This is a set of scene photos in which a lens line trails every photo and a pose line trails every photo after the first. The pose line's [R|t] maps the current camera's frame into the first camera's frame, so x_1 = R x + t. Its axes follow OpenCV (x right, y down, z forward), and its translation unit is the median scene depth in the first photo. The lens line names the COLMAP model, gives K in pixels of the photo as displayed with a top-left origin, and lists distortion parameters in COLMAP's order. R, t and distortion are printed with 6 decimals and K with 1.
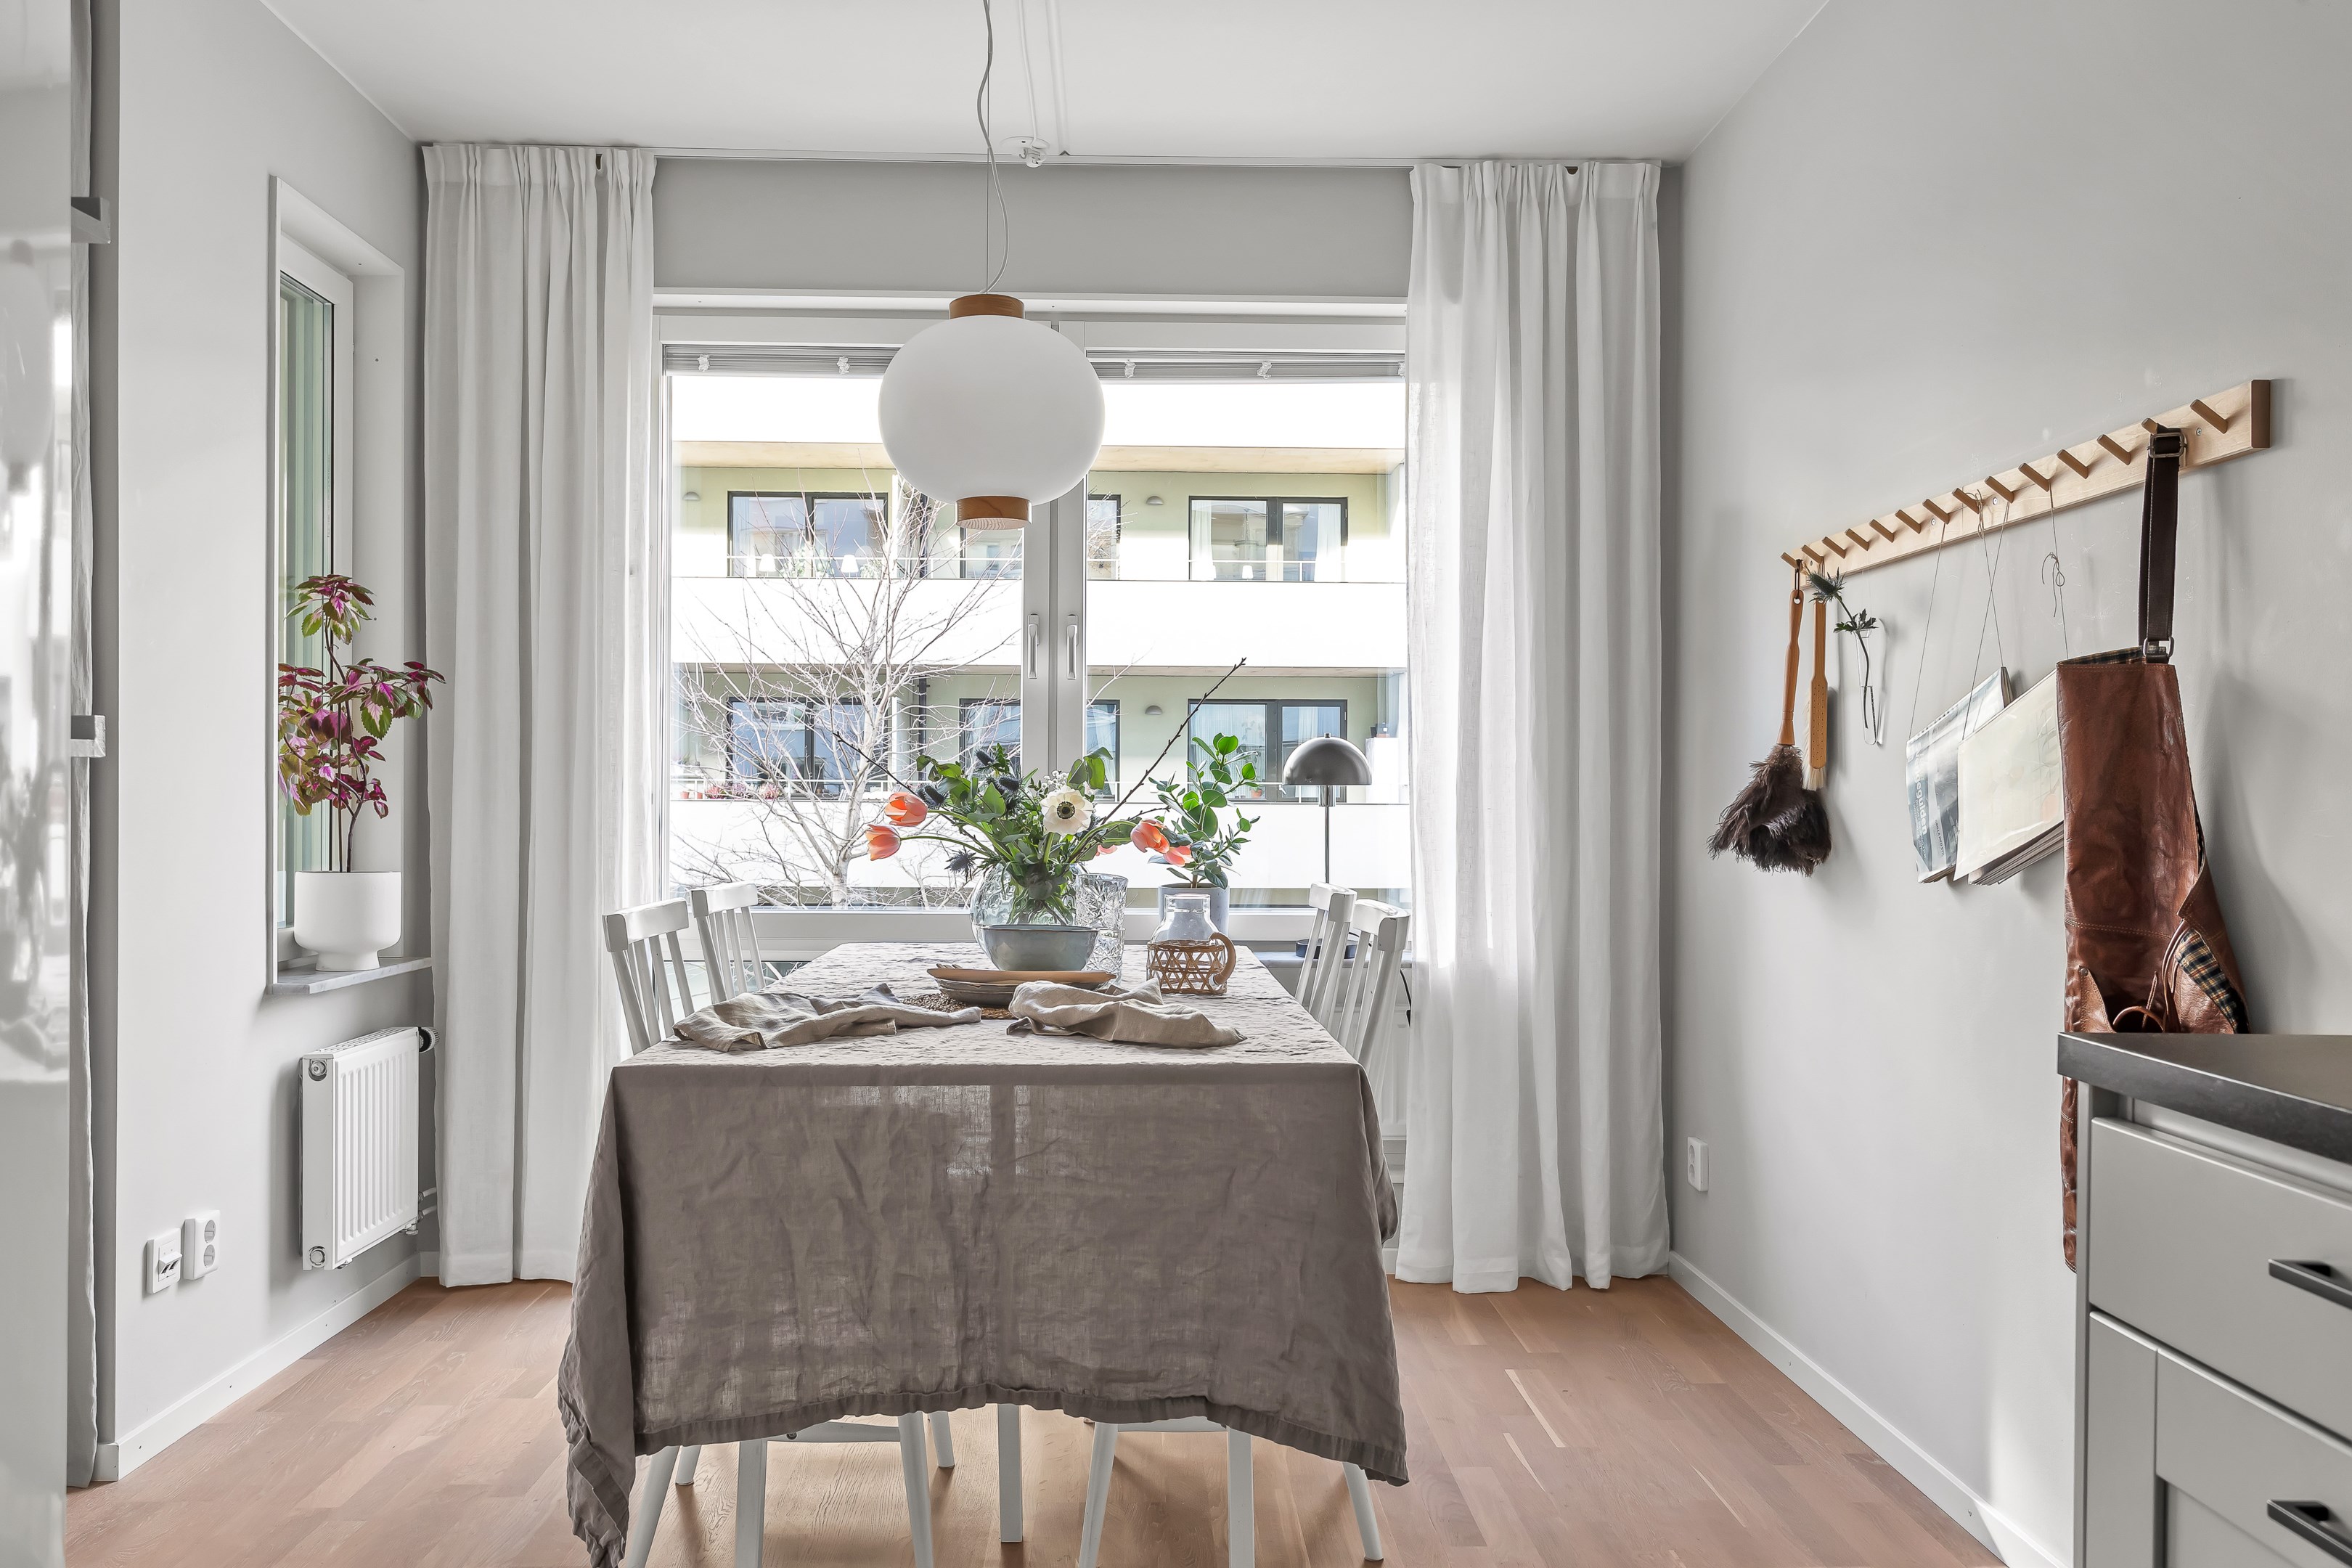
lens RADIAL K [[1849.8, 0, 1176.2], [0, 1849.8, 793.5], [0, 0, 1]] dist [-0.002172, -0.001592]
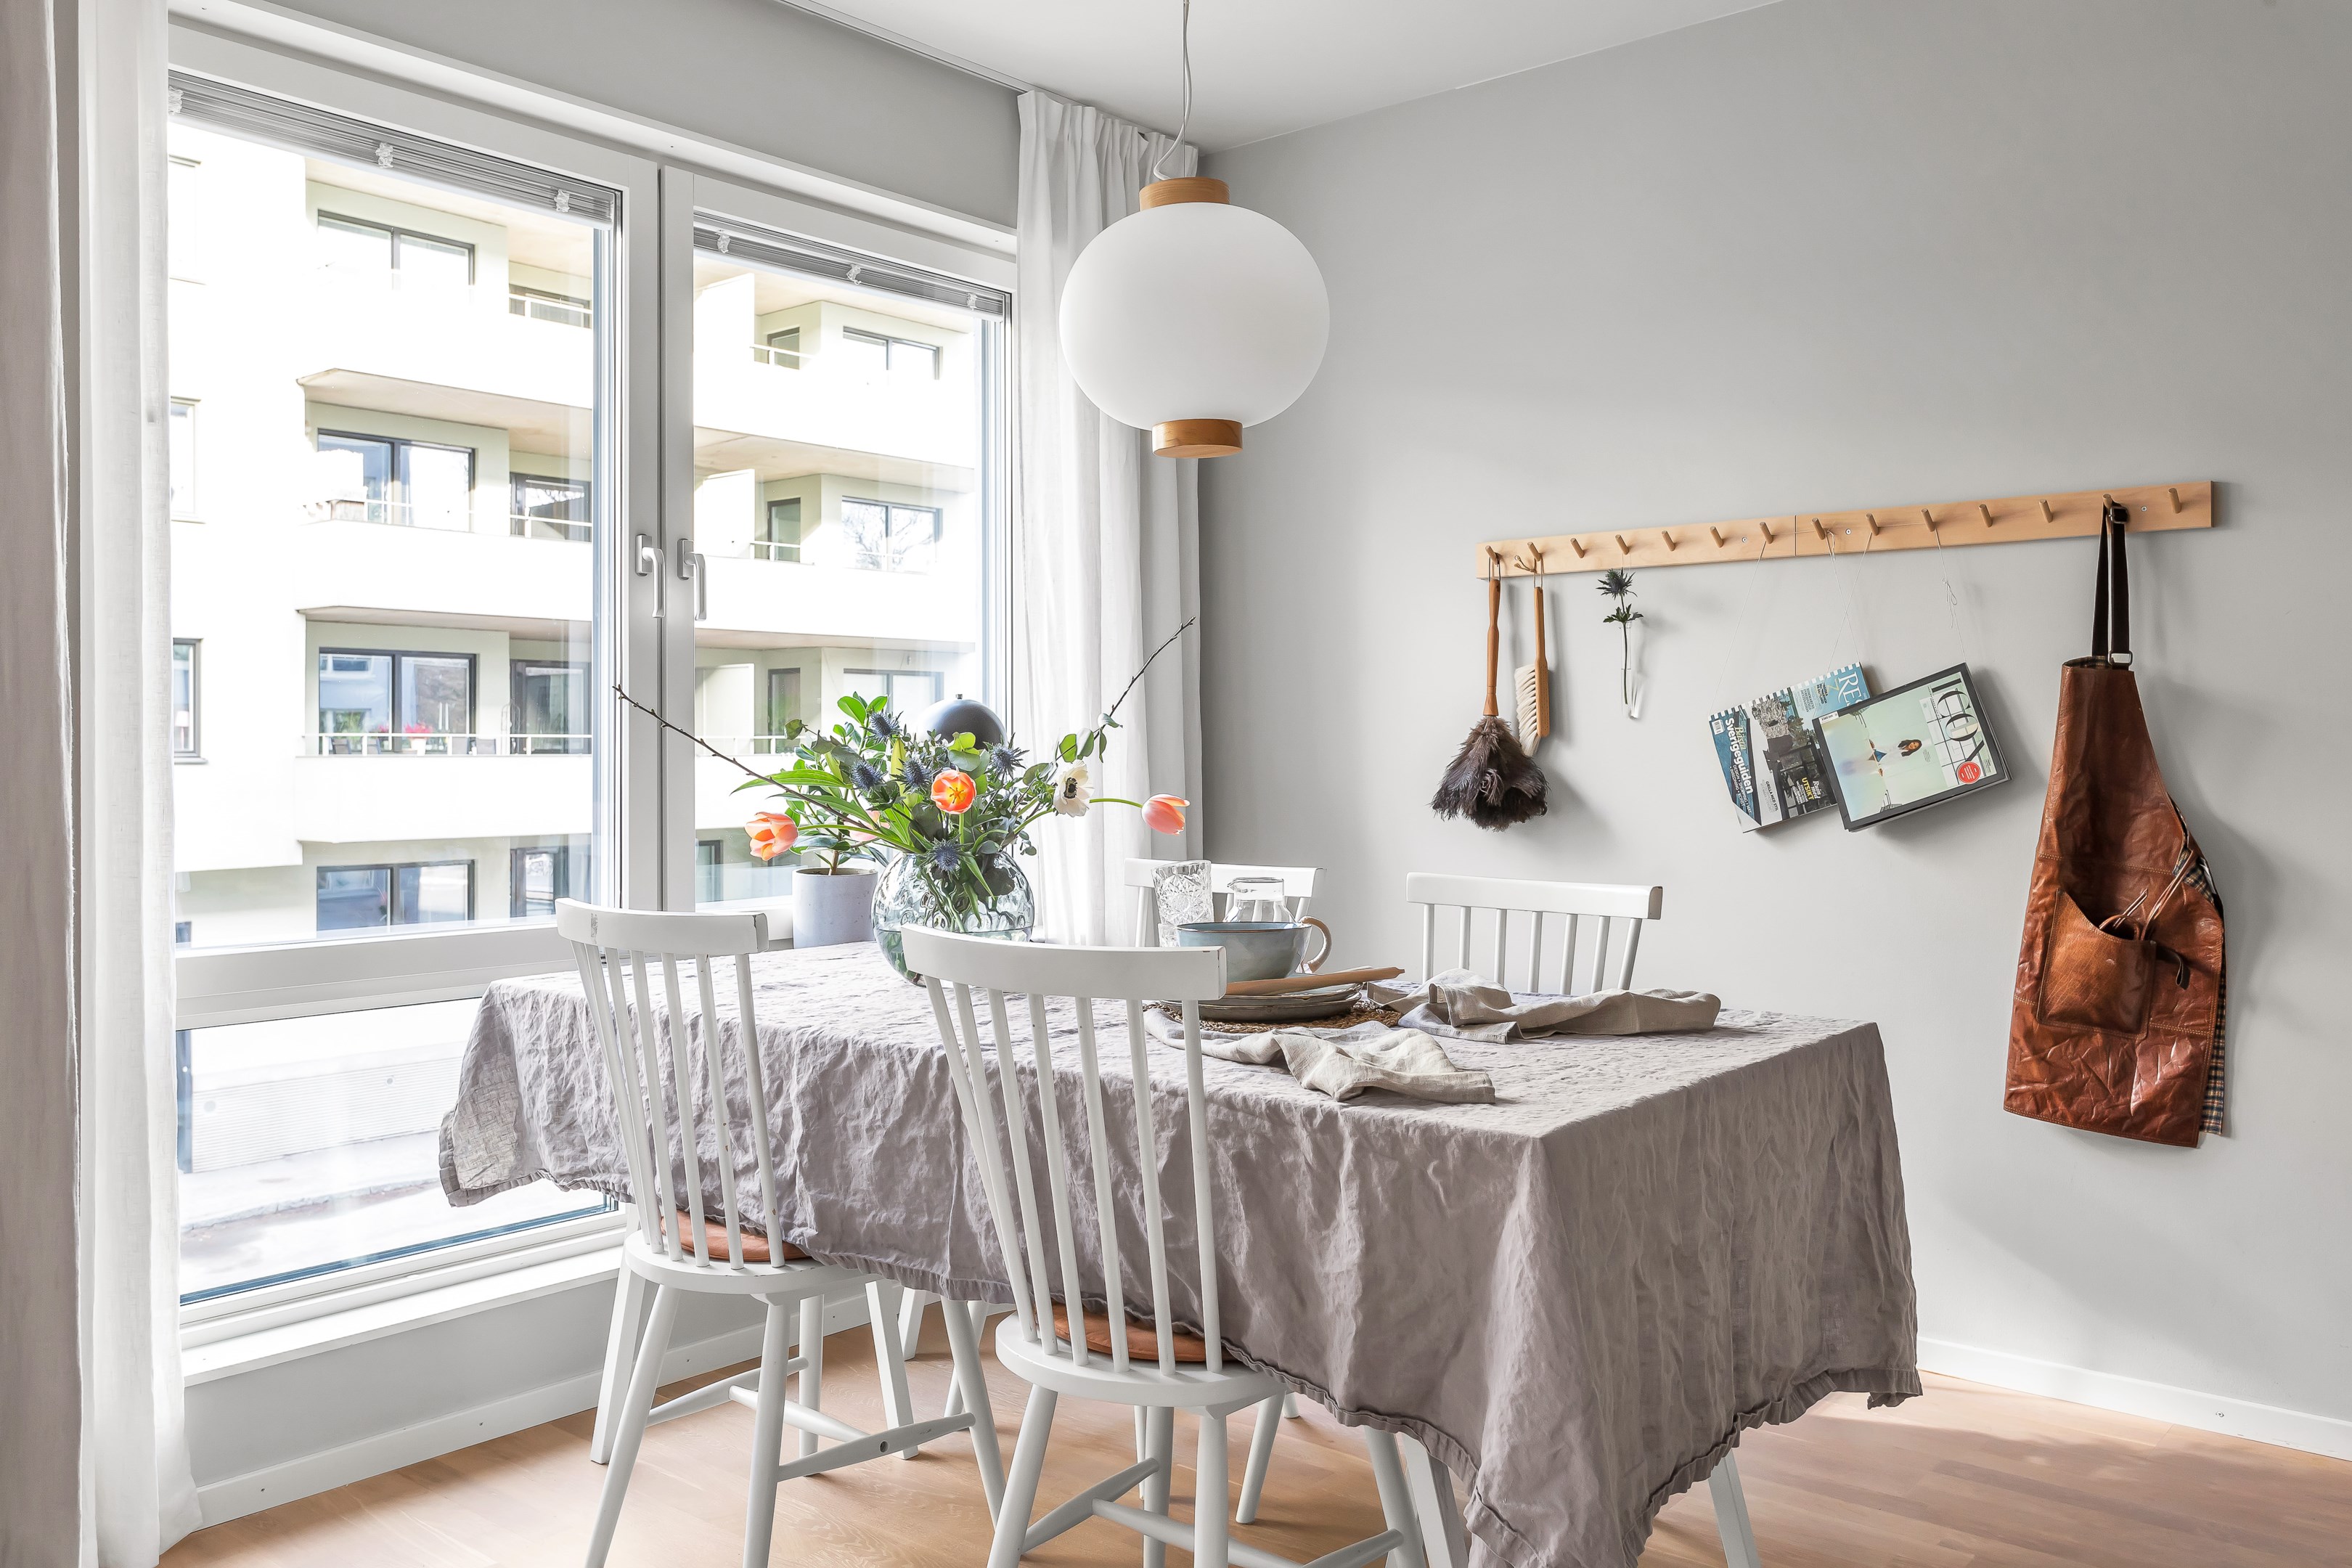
lens RADIAL K [[1866.4, 0, 1181.3], [0, 1866.4, 740.5], [0, 0, 1]] dist [-0.000472, 0.003445]
pose [[0.660141, -0.001511, 0.751140, -0.598558], [0.002741, 0.999996, -0.000397, -0.010948], [-0.751137, 0.002321, 0.660142, 0.359151]]
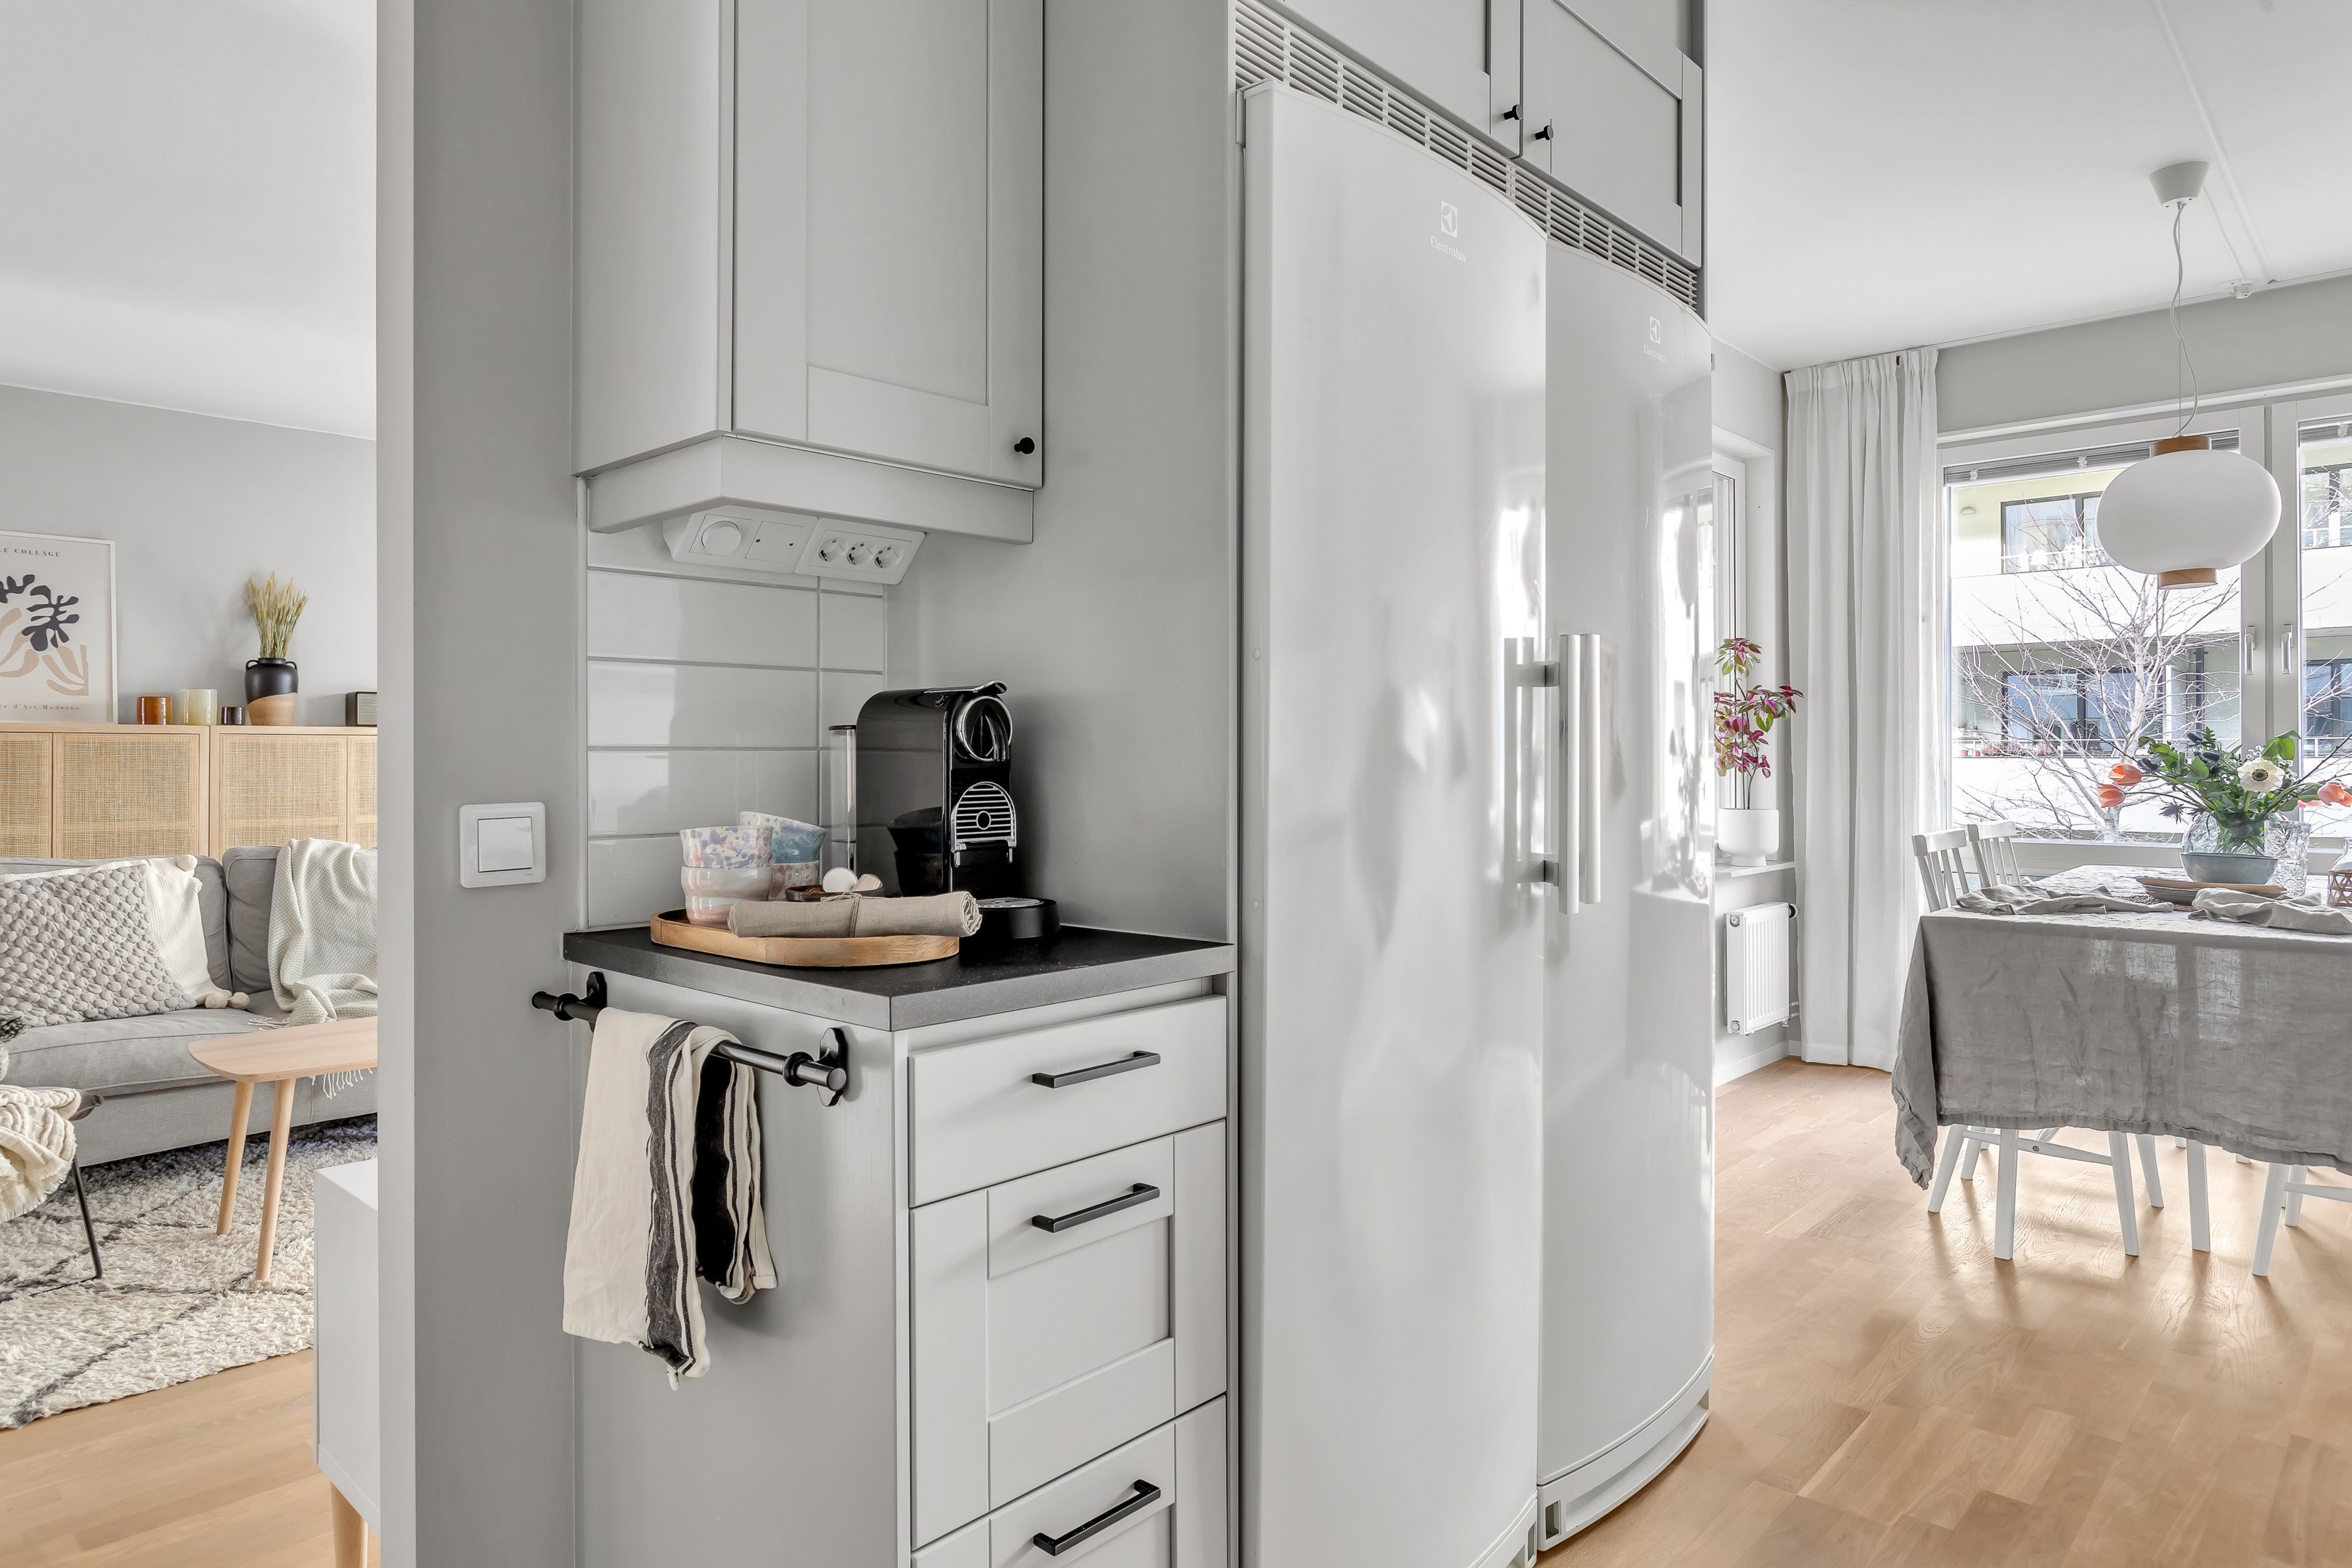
lens RADIAL K [[1371.4, 0, 1207.2], [0, 1371.4, 755.0], [0, 0, 1]] dist [-0.001107, 0.003657]
pose [[0.721991, -0.008258, -0.691853, 0.079980], [0.009198, 0.999955, -0.002336, -0.010542], [0.691841, -0.004677, 0.722034, -0.295619]]
